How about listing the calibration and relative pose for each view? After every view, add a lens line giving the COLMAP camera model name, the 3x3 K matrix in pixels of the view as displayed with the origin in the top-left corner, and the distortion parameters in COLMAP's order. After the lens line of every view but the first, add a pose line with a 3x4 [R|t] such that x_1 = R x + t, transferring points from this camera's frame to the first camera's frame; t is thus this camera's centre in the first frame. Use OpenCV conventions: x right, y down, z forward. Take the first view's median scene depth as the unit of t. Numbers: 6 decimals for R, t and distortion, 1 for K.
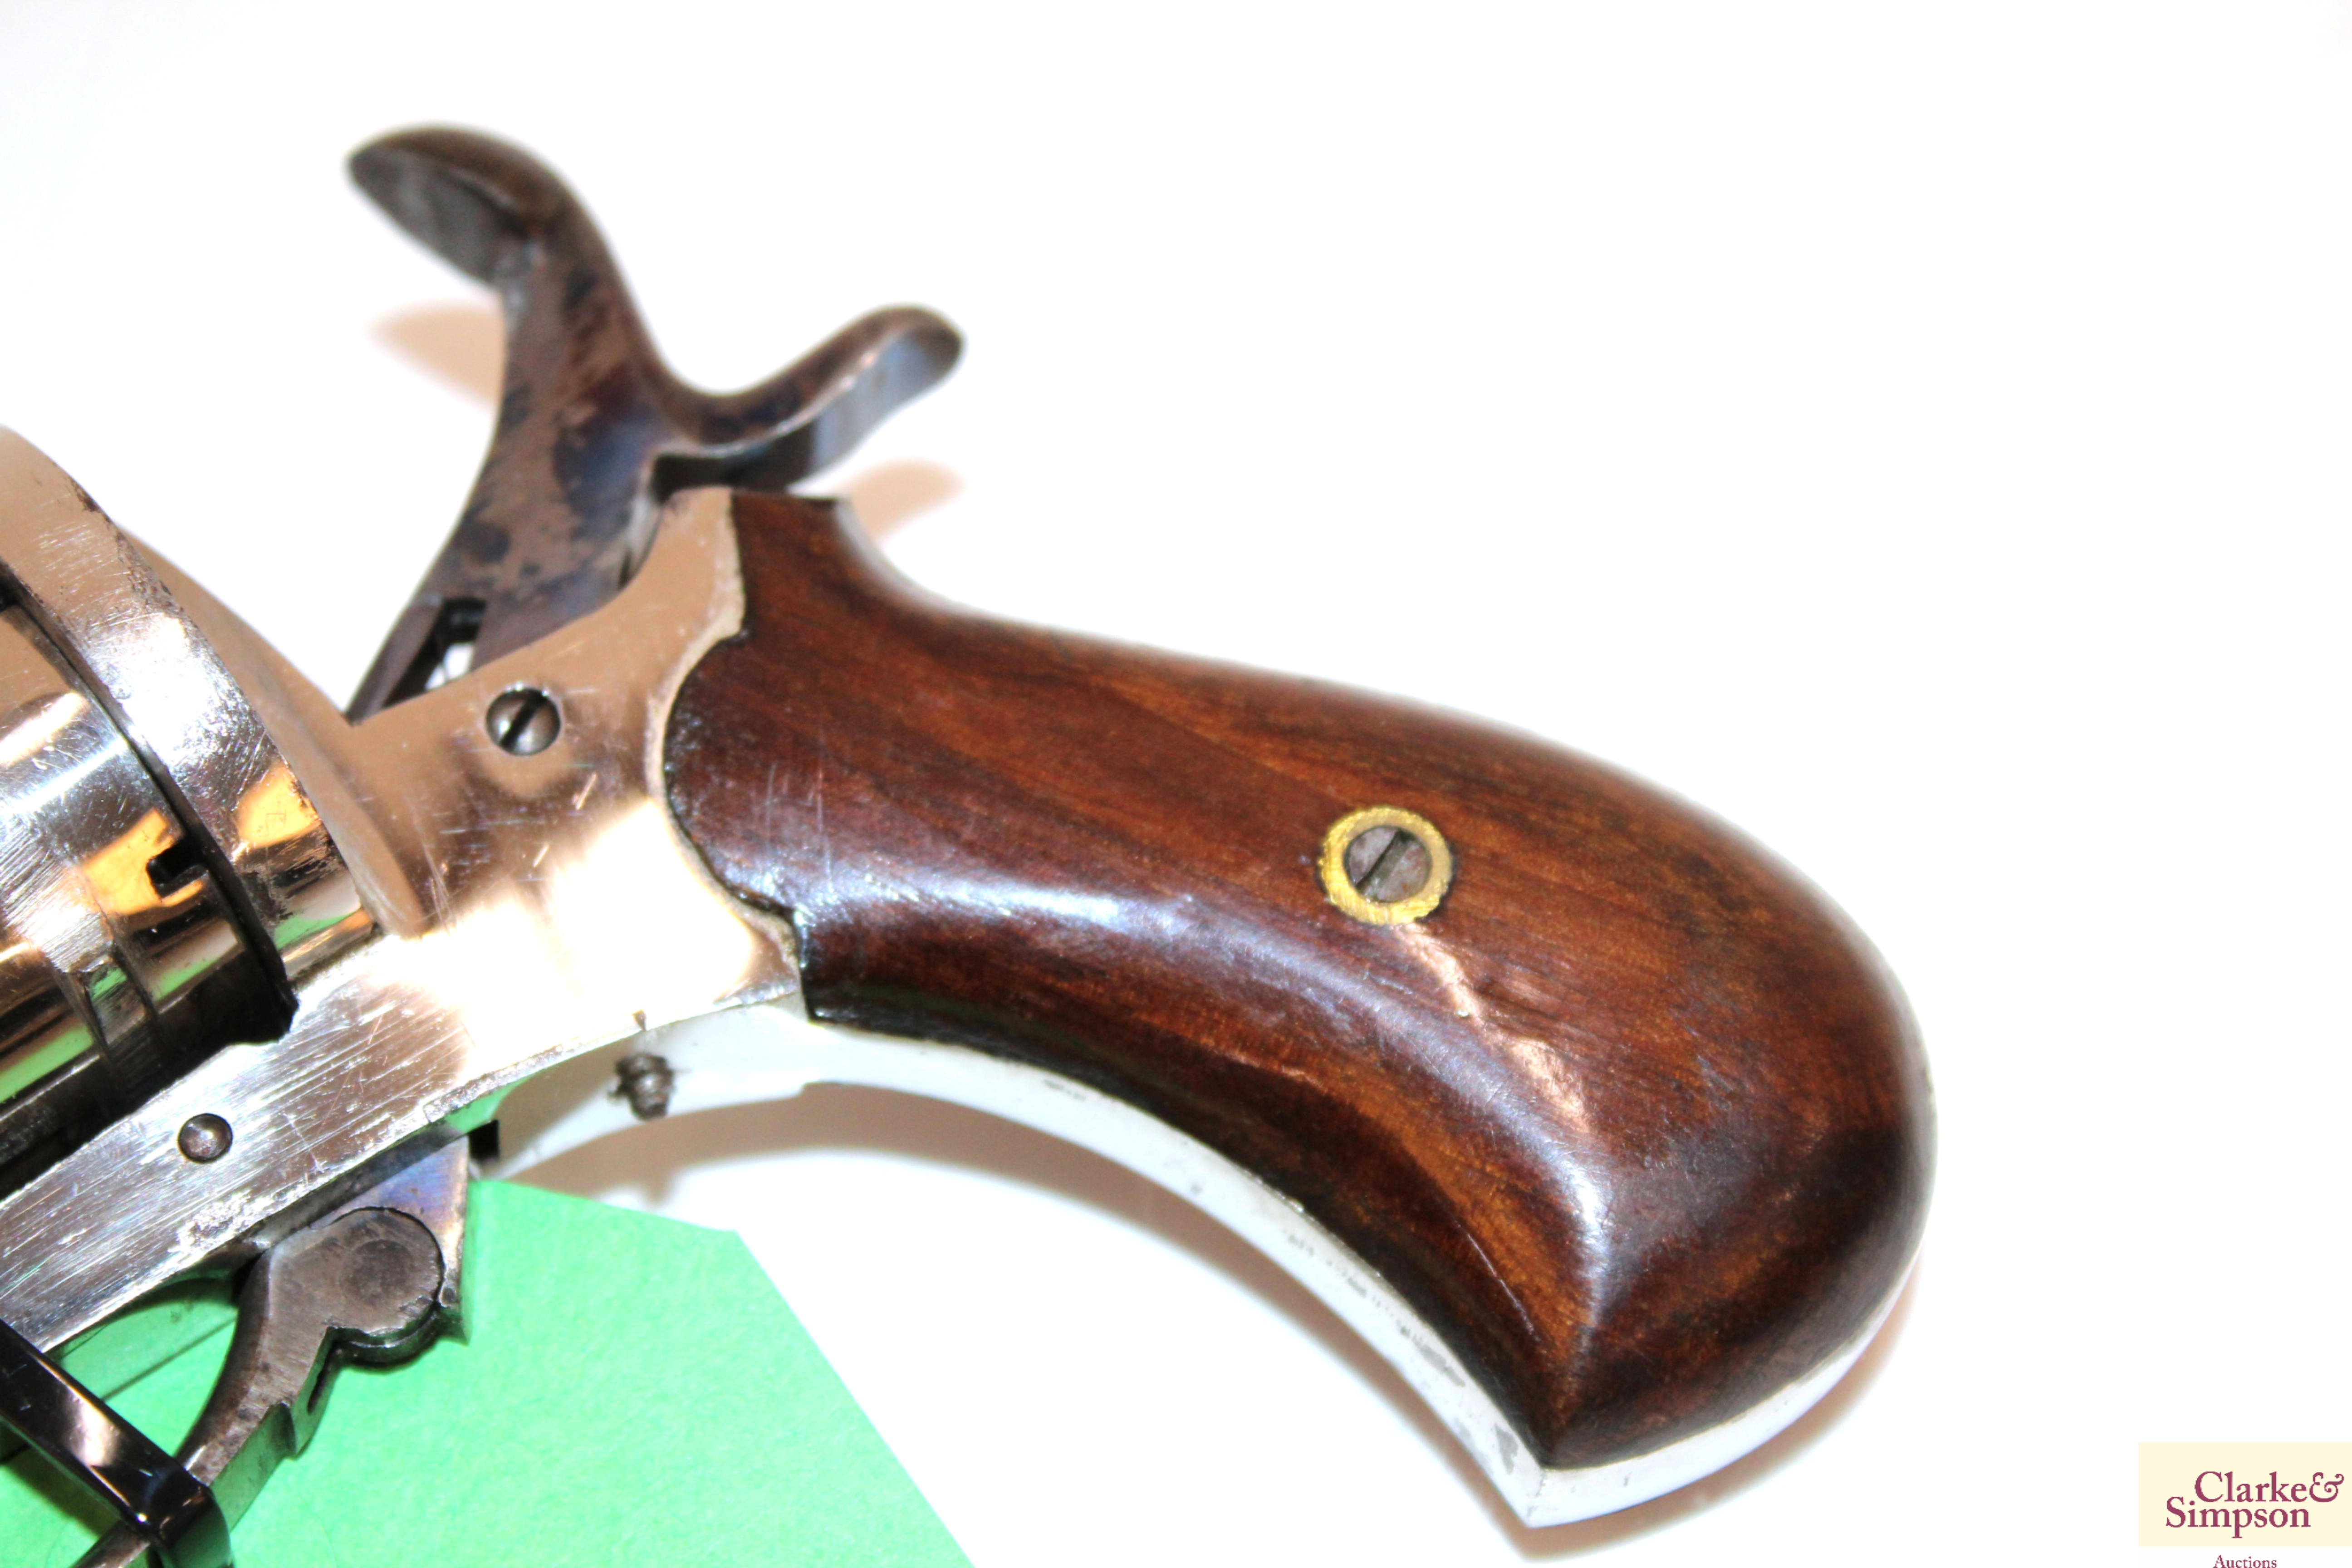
lens RADIAL K [[5712.9, 0, 1183.7], [0, 5712.9, 786.0], [0, 0, 1]] dist [0.060968, 0.000000]
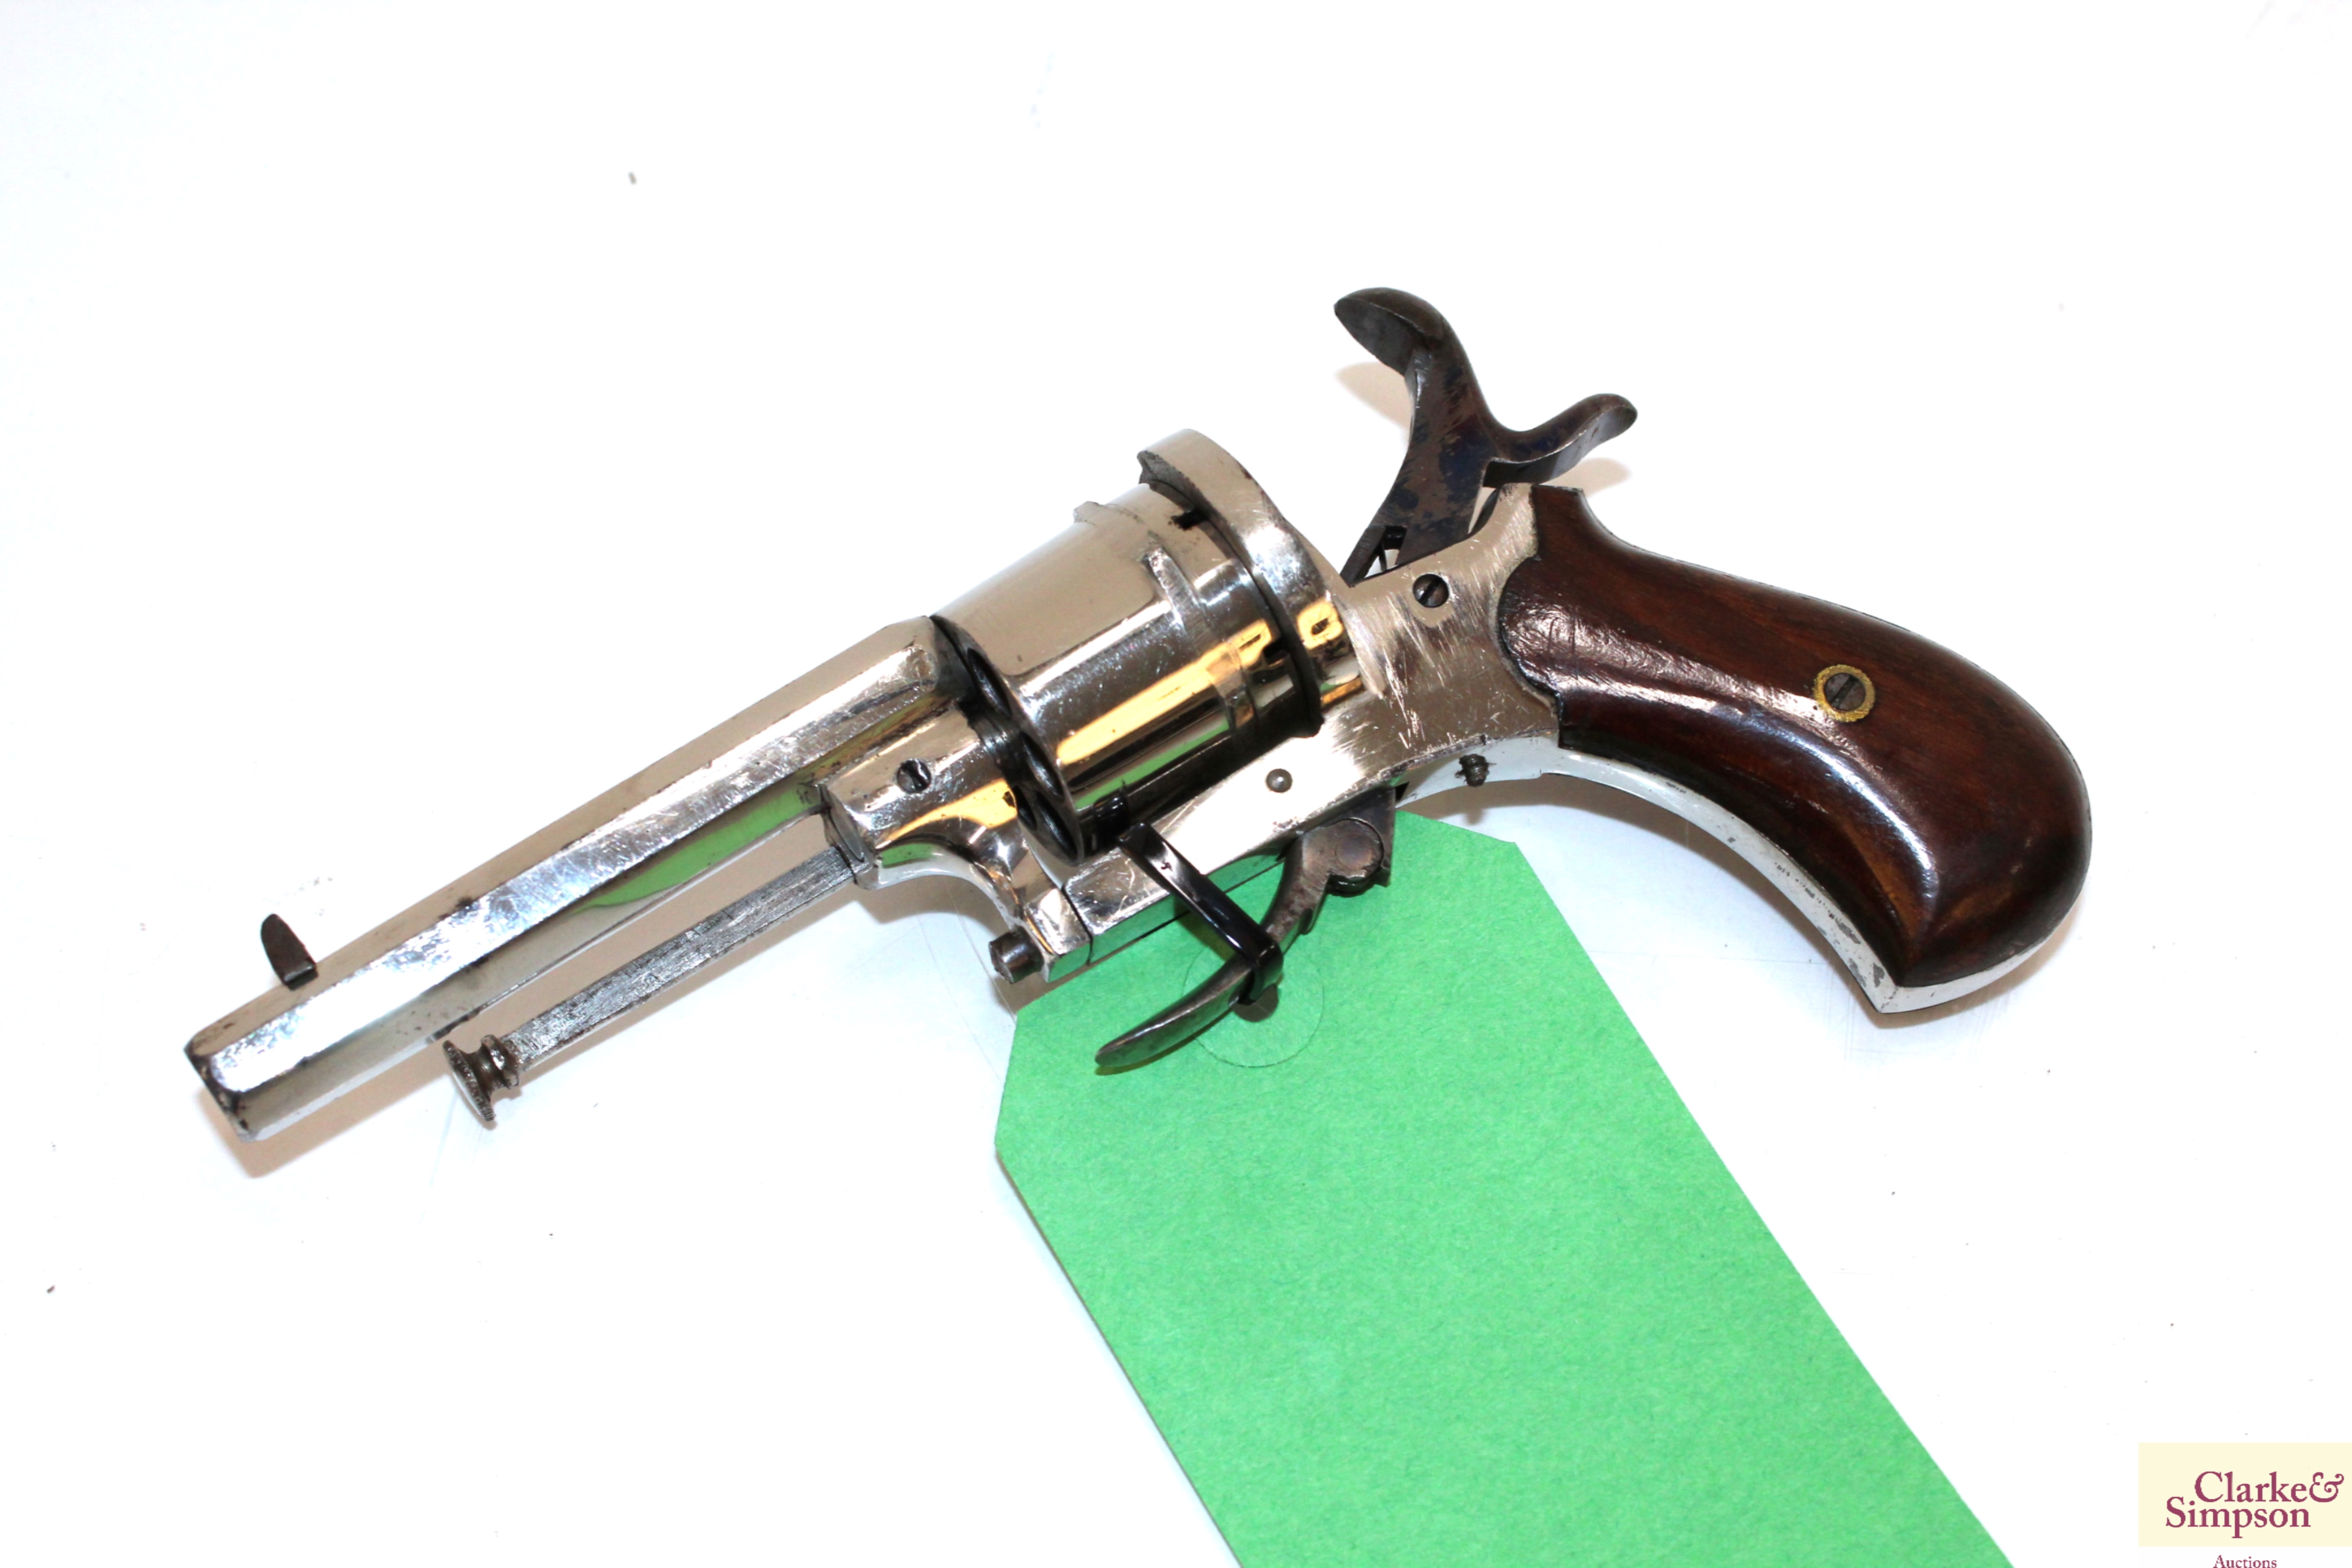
lens RADIAL K [[3768.0, 0, 1174.8], [0, 3768.0, 793.2], [0, 0, 1]] dist [-0.087619, 0.000000]
pose [[0.996259, 0.077124, -0.038979, -0.150617], [-0.074295, 0.994815, 0.069454, -0.026582], [0.044134, -0.066299, 0.996823, -0.374385]]
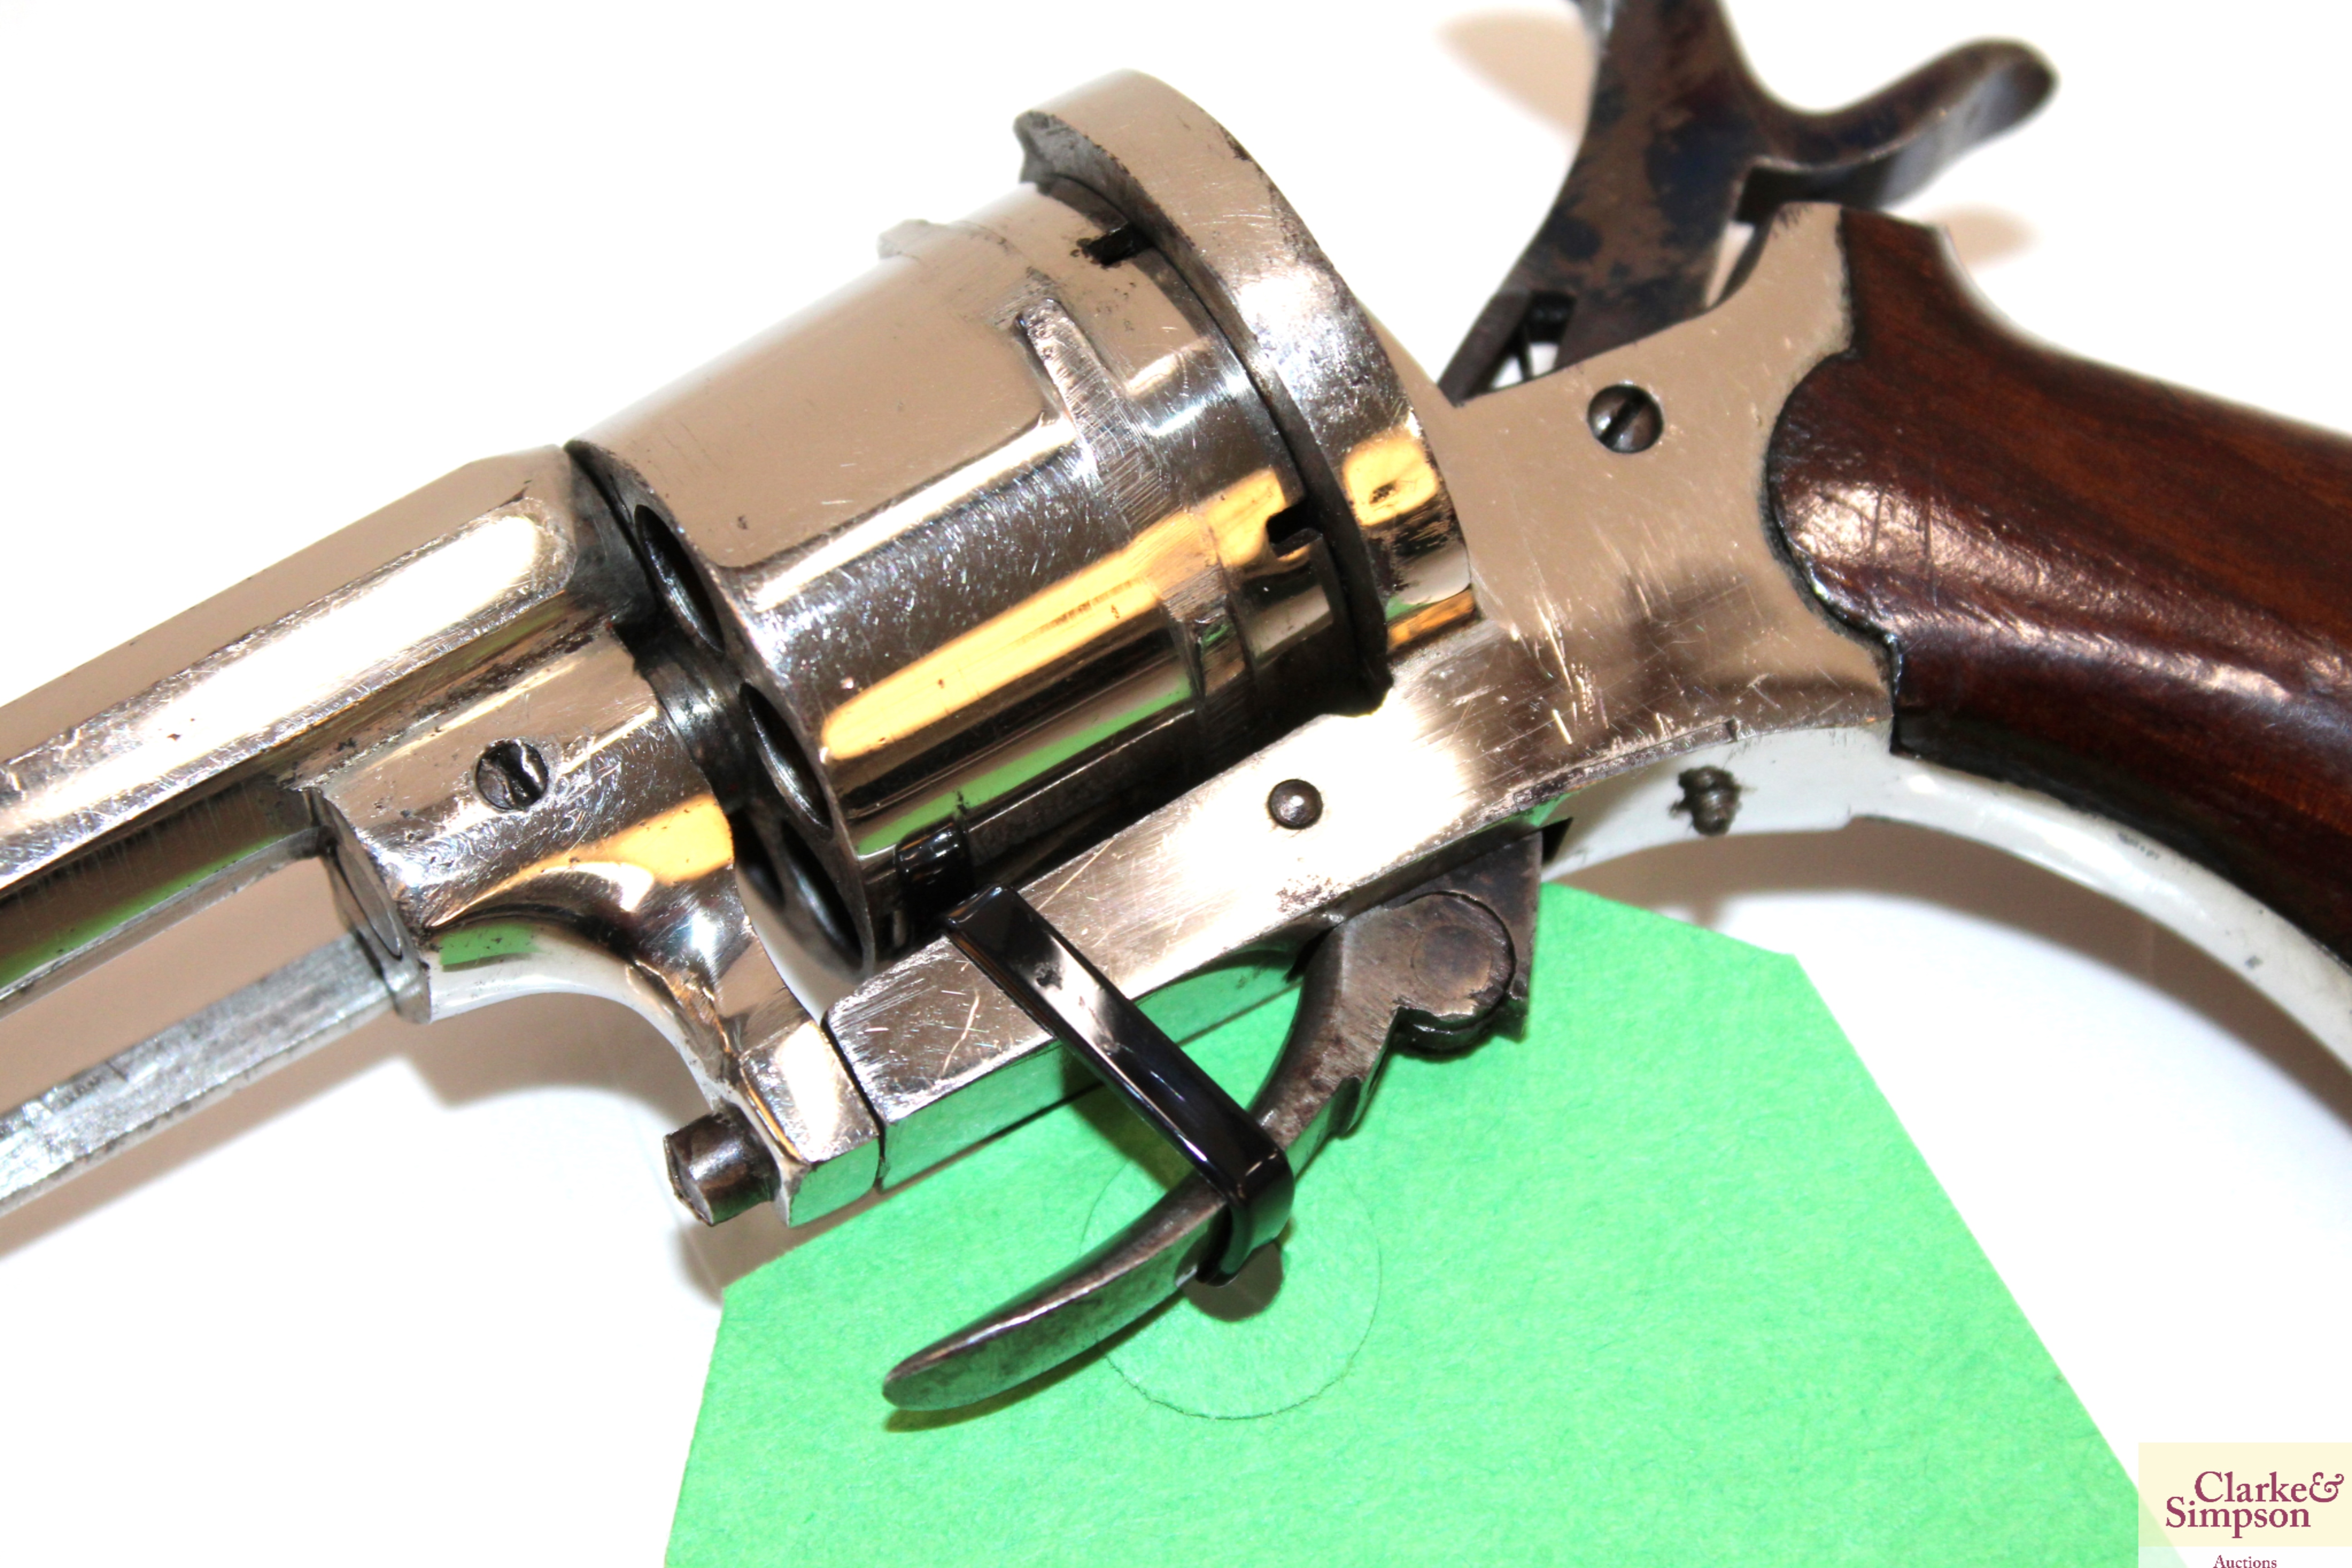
lens RADIAL K [[5712.9, 0, 1190.7], [0, 5712.9, 774.4], [0, 0, 1]] dist [0.060968, 0.000000]
pose [[0.994345, 0.097319, -0.042499, -0.143451], [-0.096588, 0.995145, 0.018924, 0.038490], [0.044134, -0.014712, 0.998917, 0.014493]]
